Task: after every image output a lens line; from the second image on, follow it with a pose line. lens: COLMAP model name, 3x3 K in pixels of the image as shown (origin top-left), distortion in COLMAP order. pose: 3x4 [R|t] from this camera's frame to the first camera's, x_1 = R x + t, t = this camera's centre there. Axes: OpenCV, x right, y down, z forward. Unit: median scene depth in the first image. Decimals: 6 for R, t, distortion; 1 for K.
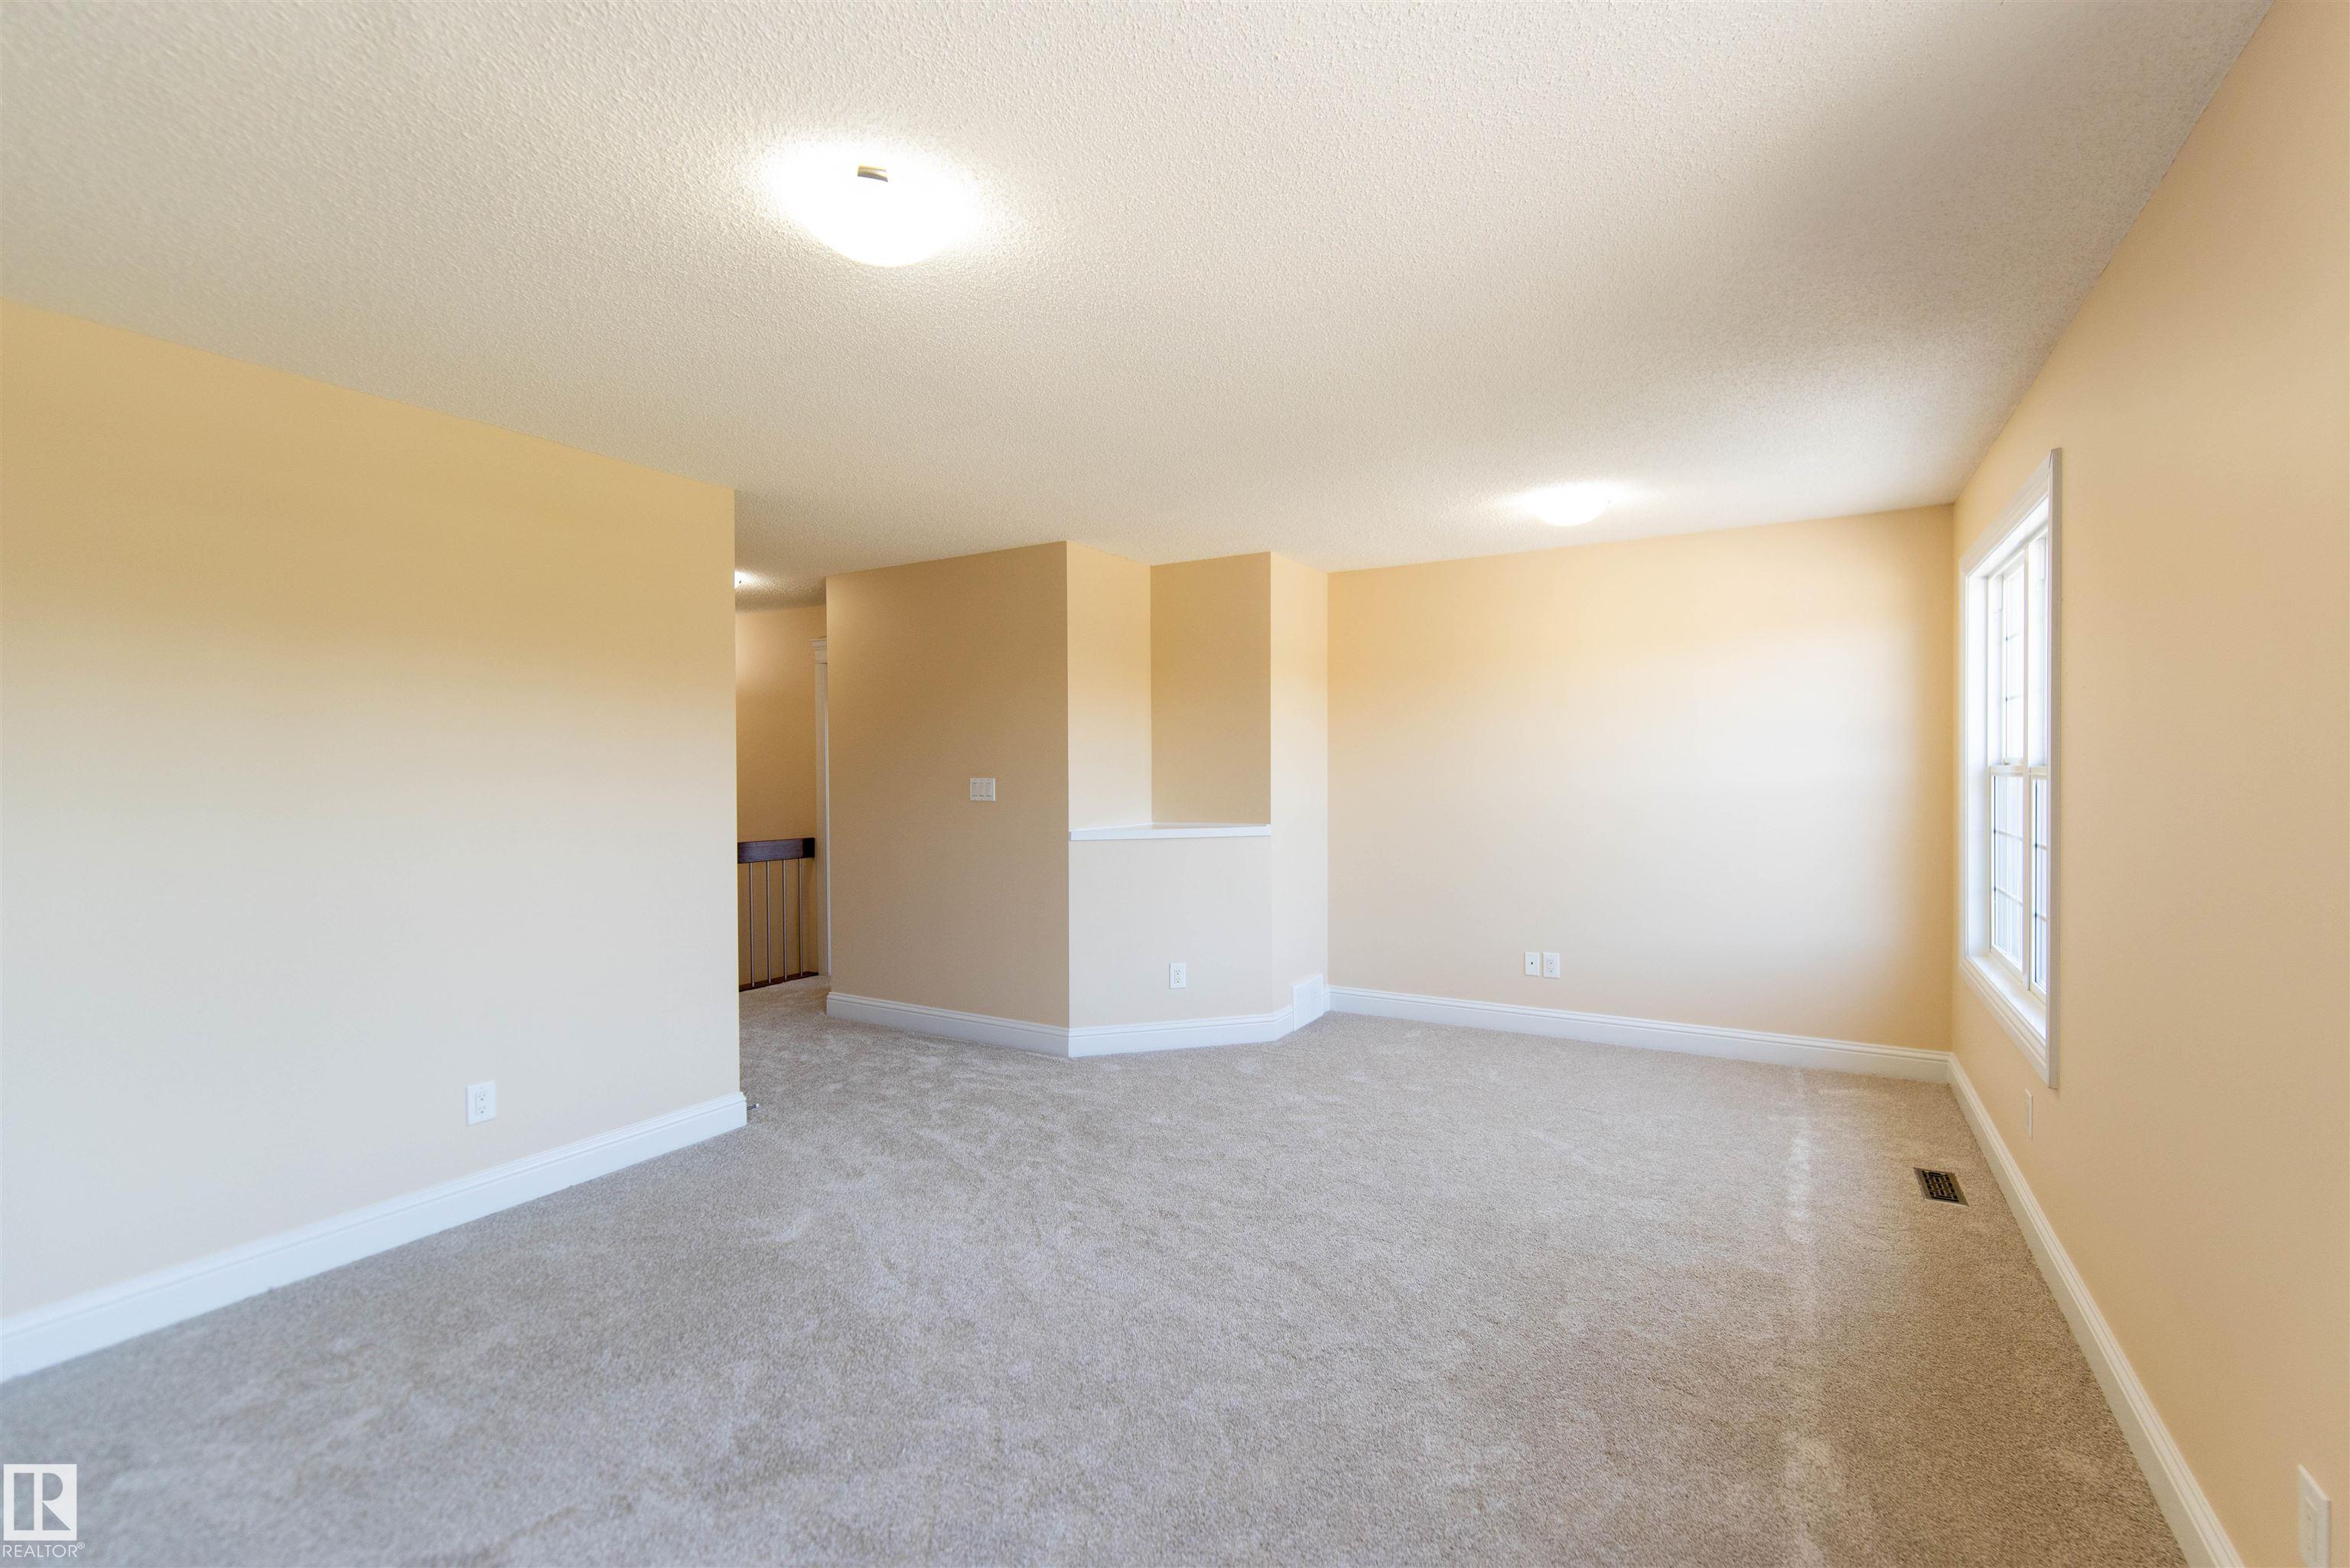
lens RADIAL K [[1008.7, 0, 1185.5], [0, 1008.7, 779.1], [0, 0, 1]] dist [0.000291, -0.000201]
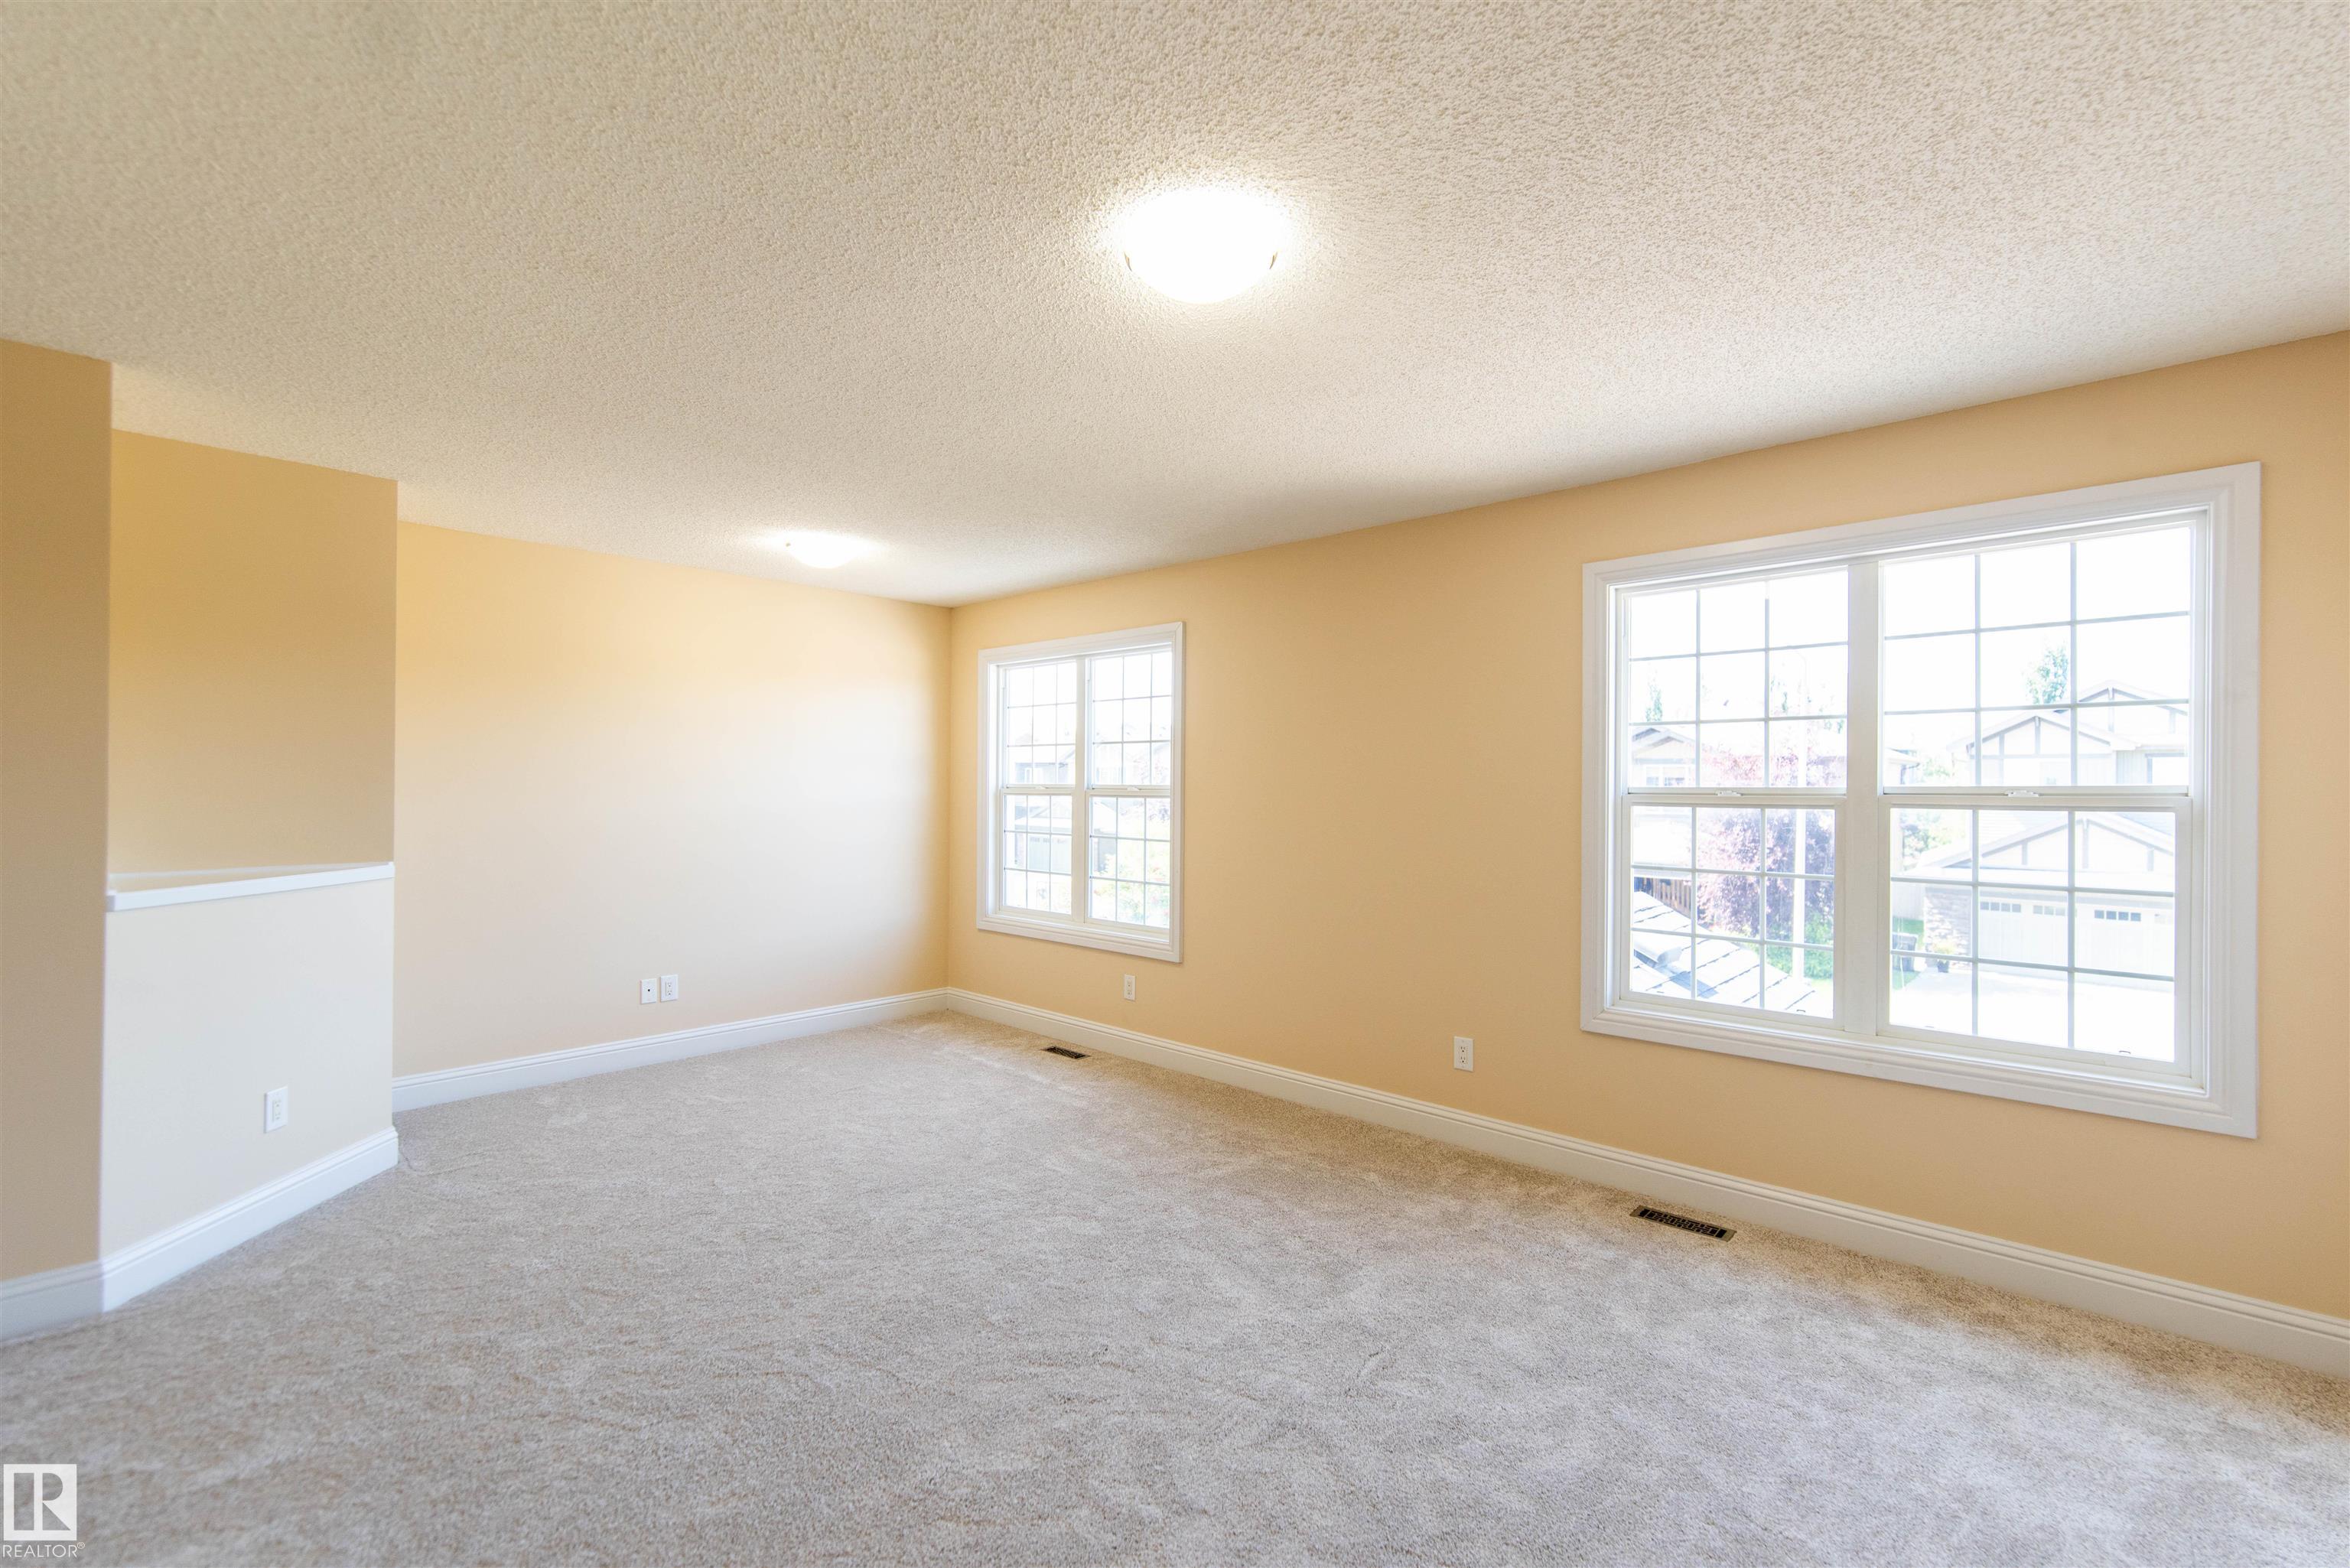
lens RADIAL K [[1008.7, 0, 1189.0], [0, 1008.7, 785.3], [0, 0, 1]] dist [0.000291, -0.000201]
pose [[0.218767, 0.012509, 0.975697, -0.541687], [0.003088, 0.999904, -0.013512, 0.002709], [-0.975772, 0.005968, 0.218707, 0.324121]]
